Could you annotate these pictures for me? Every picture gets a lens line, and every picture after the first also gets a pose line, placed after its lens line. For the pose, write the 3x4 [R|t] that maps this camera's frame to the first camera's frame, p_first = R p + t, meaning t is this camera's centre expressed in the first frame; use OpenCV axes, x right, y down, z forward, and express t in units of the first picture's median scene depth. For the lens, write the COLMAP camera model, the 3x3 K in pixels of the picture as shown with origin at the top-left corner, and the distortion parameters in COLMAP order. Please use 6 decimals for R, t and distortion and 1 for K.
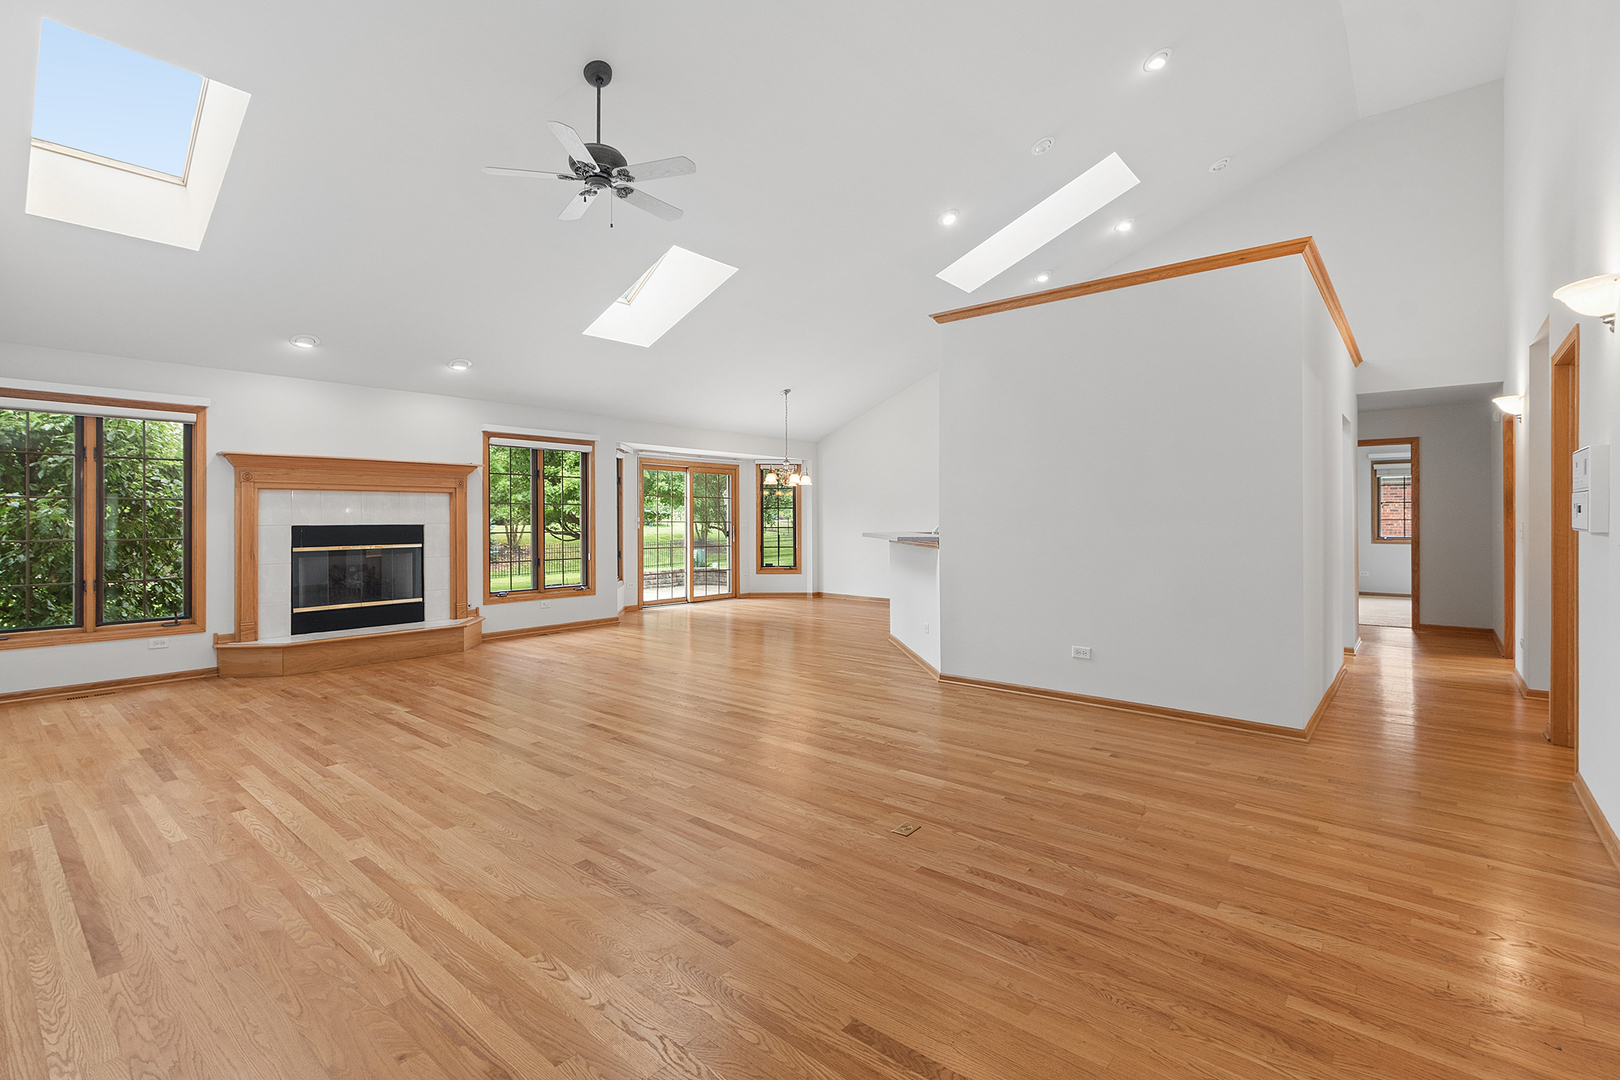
lens RADIAL K [[722.1, 0, 796.0], [0, 722.1, 519.3], [0, 0, 1]] dist [0.001048, -0.002689]
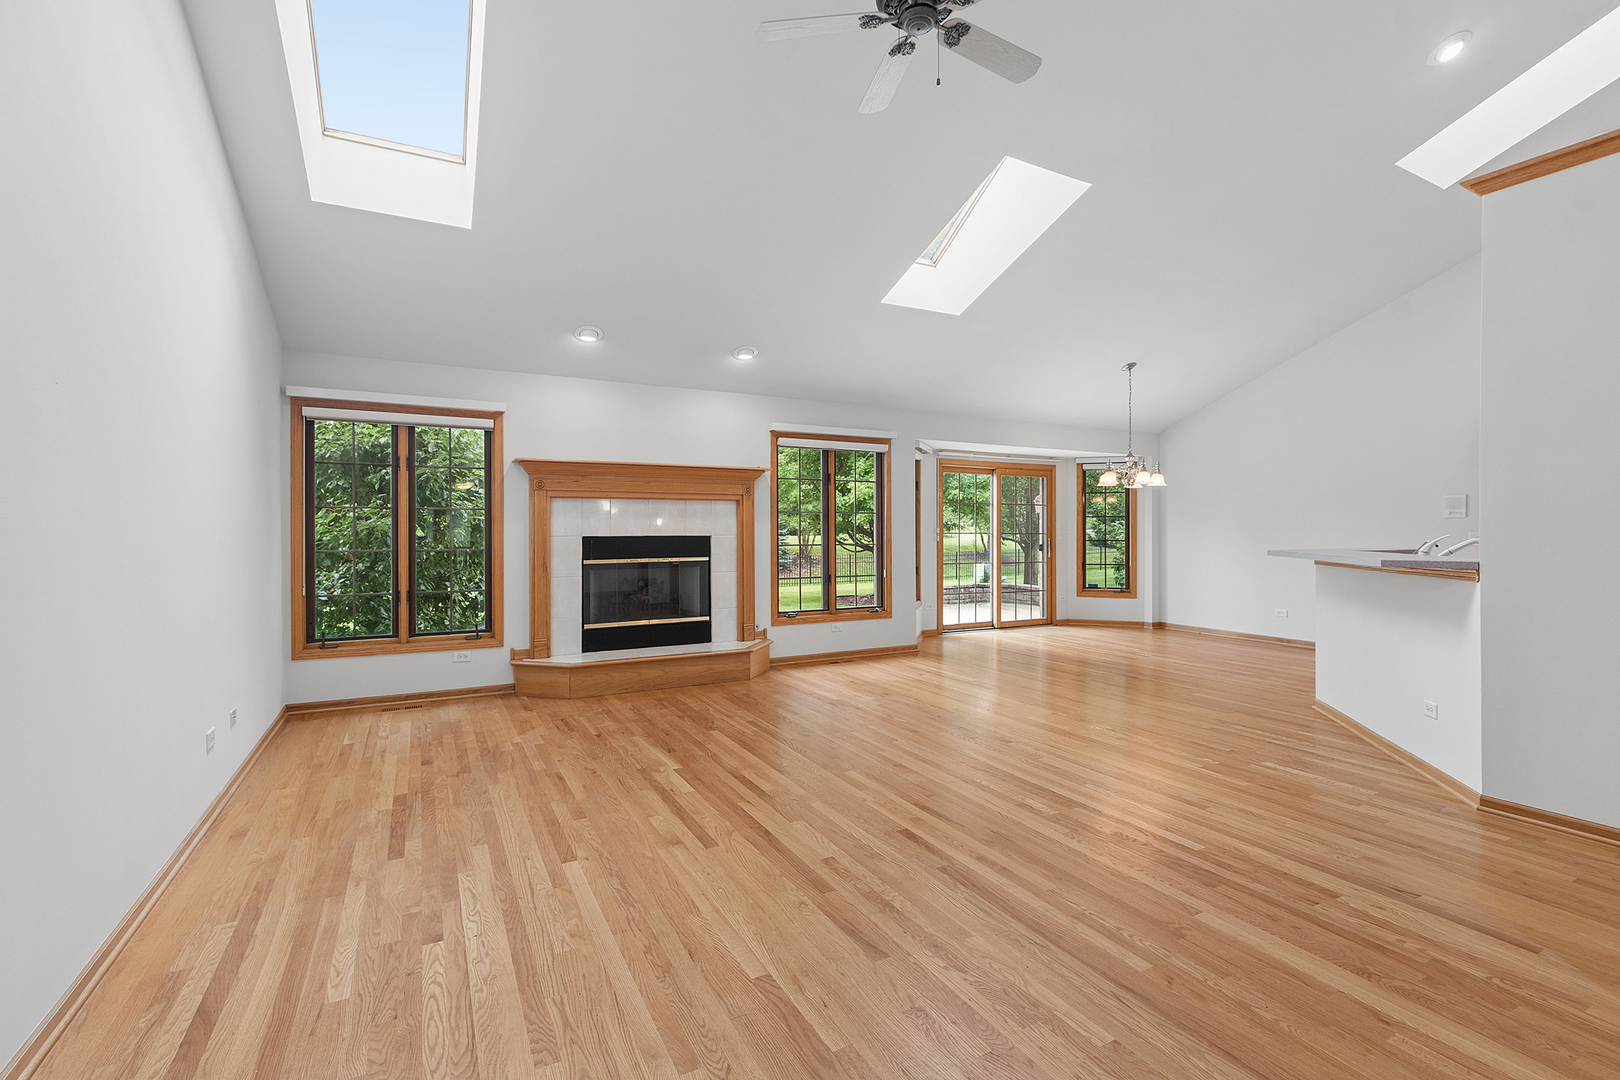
lens RADIAL K [[722.1, 0, 808.5], [0, 722.1, 528.3], [0, 0, 1]] dist [0.001048, -0.002689]
pose [[0.932726, 0.000727, -0.360585, -0.089450], [-0.001723, 0.999996, -0.002440, -0.000093], [0.360582, 0.002897, 0.932723, 0.240608]]
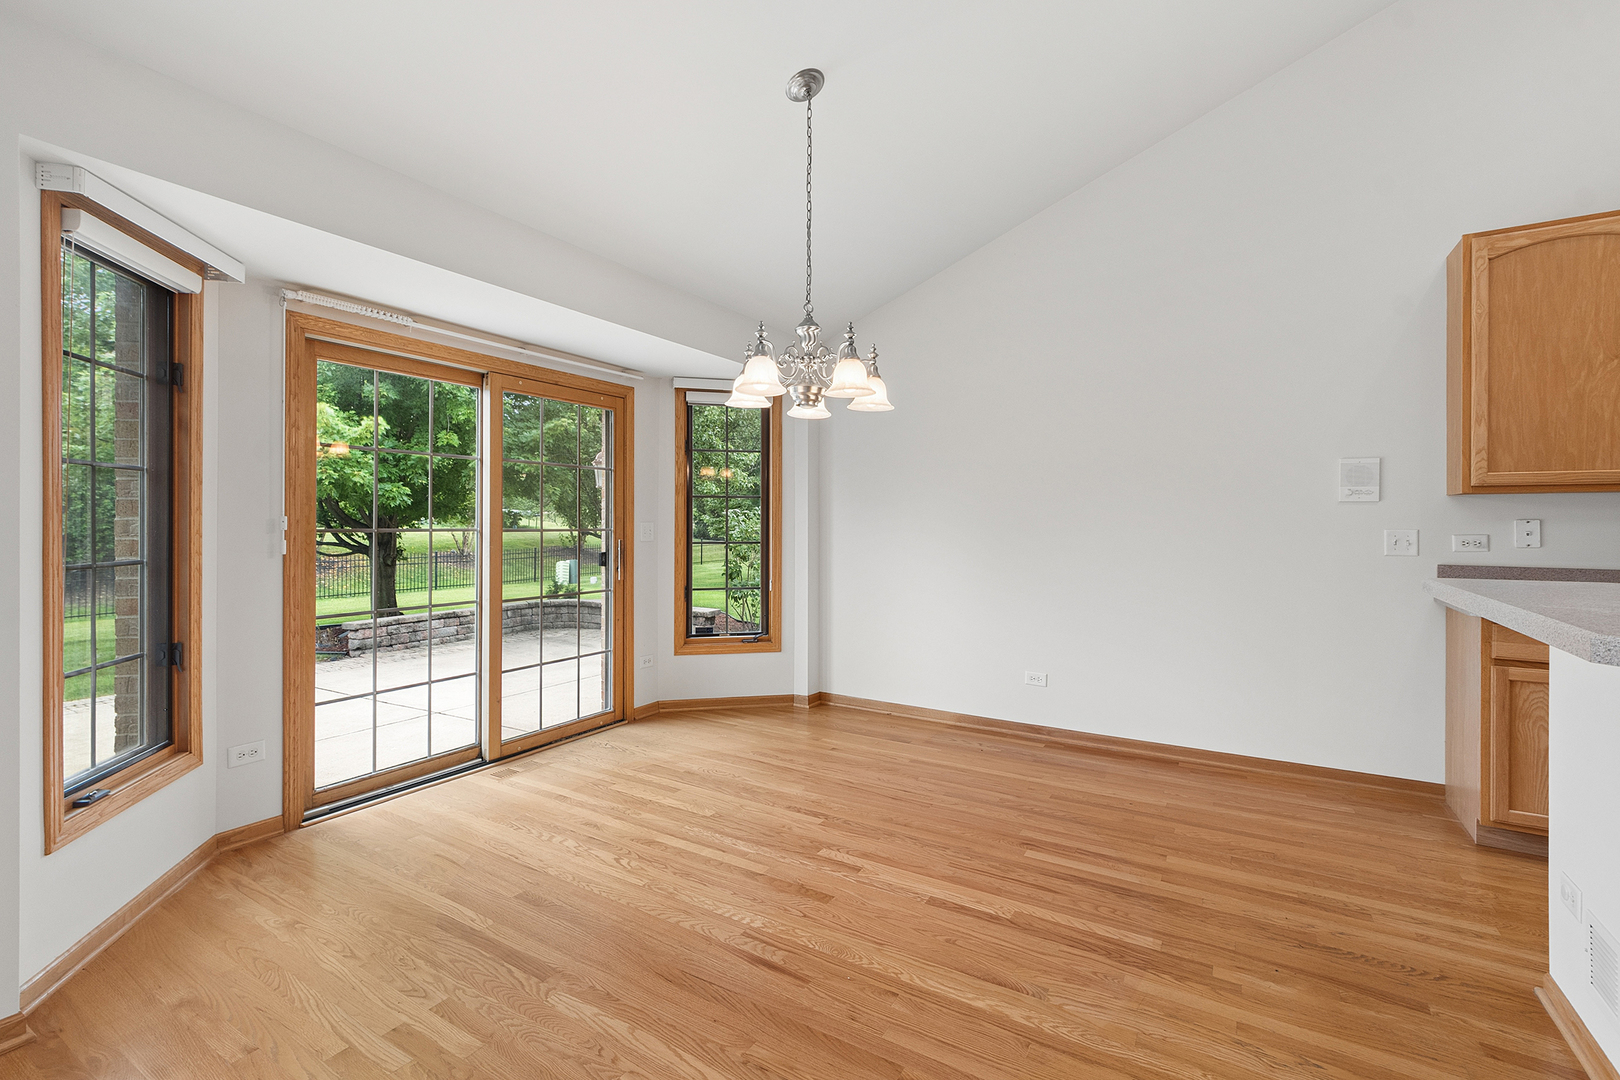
lens RADIAL K [[722.1, 0, 800.6], [0, 722.1, 521.8], [0, 0, 1]] dist [0.001048, -0.002689]
pose [[0.987805, 0.004605, 0.155629, -0.097630], [-0.004576, 0.999989, -0.000544, -0.002295], [-0.155630, -0.000175, 0.987815, 1.108949]]
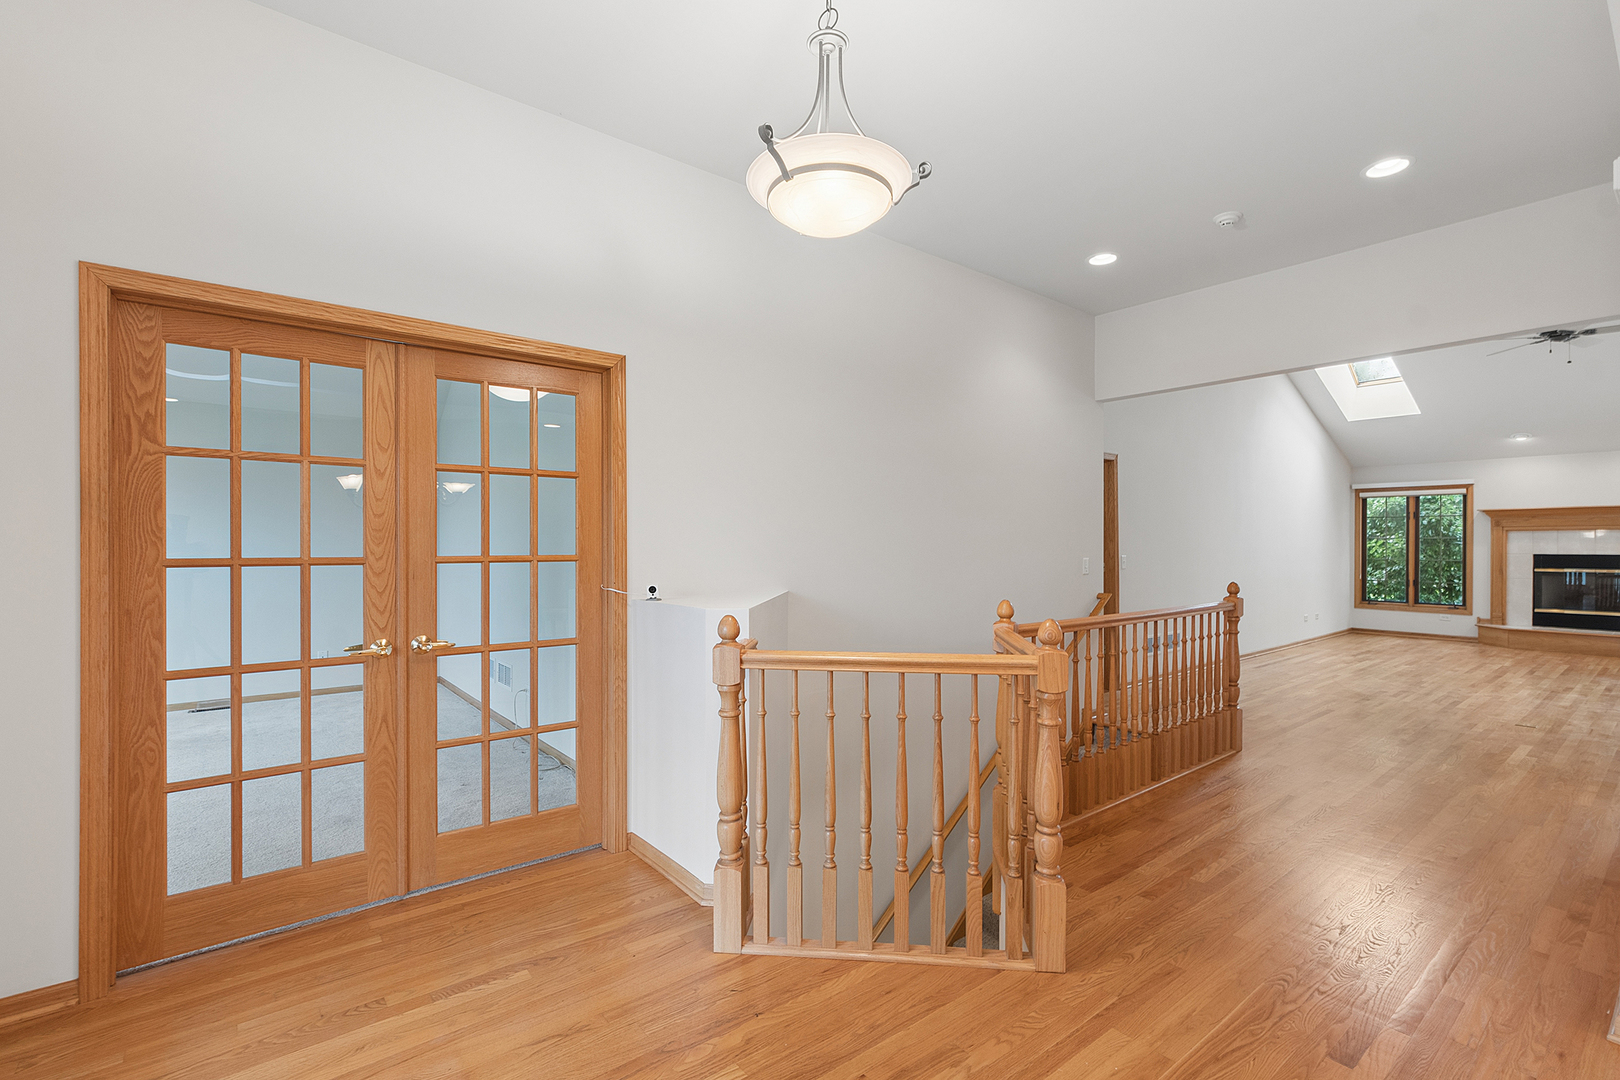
lens RADIAL K [[722.1, 0, 809.6], [0, 722.1, 549.2], [0, 0, 1]] dist [0.001048, -0.002689]
pose [[-0.188980, 0.008284, -0.981946, 1.093370], [-0.001989, 0.999959, 0.008819, -0.012165], [0.981979, 0.003619, -0.188956, -0.204904]]
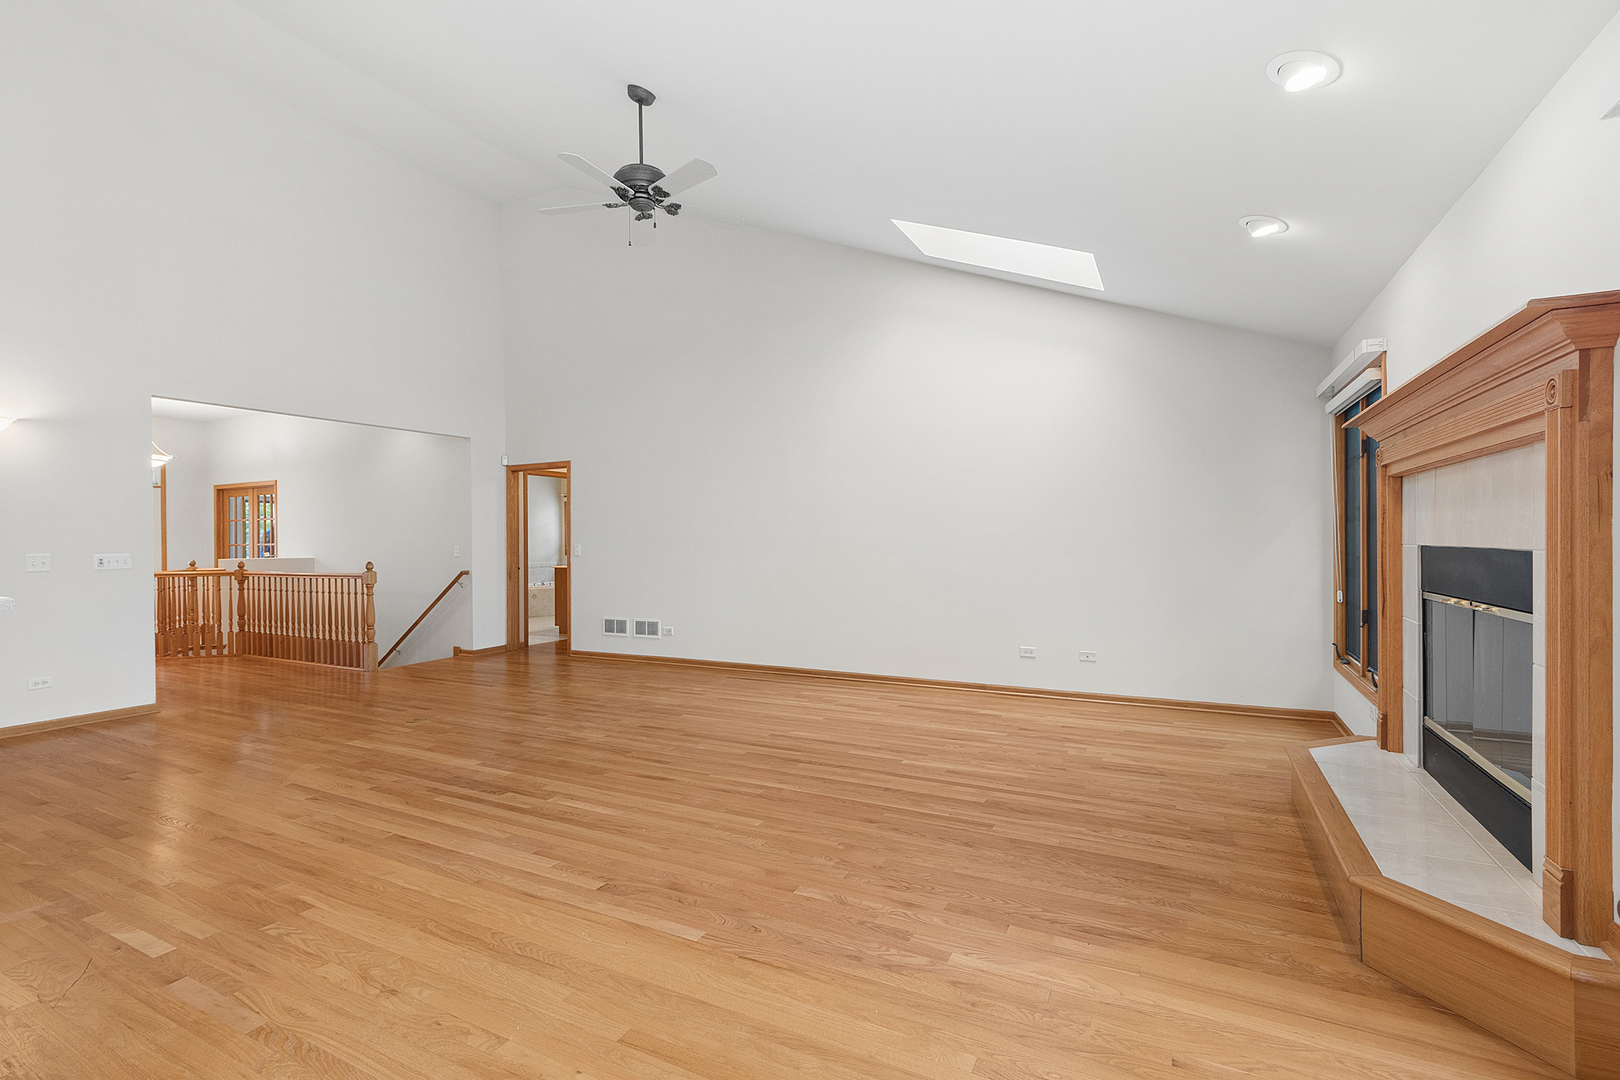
lens RADIAL K [[722.1, 0, 801.1], [0, 722.1, 540.3], [0, 0, 1]] dist [0.001048, -0.002689]
pose [[-0.975348, 0.014210, -0.220216, -0.183218], [0.013121, 0.999893, 0.006409, -0.004893], [0.220284, 0.003362, -0.975430, 1.412211]]
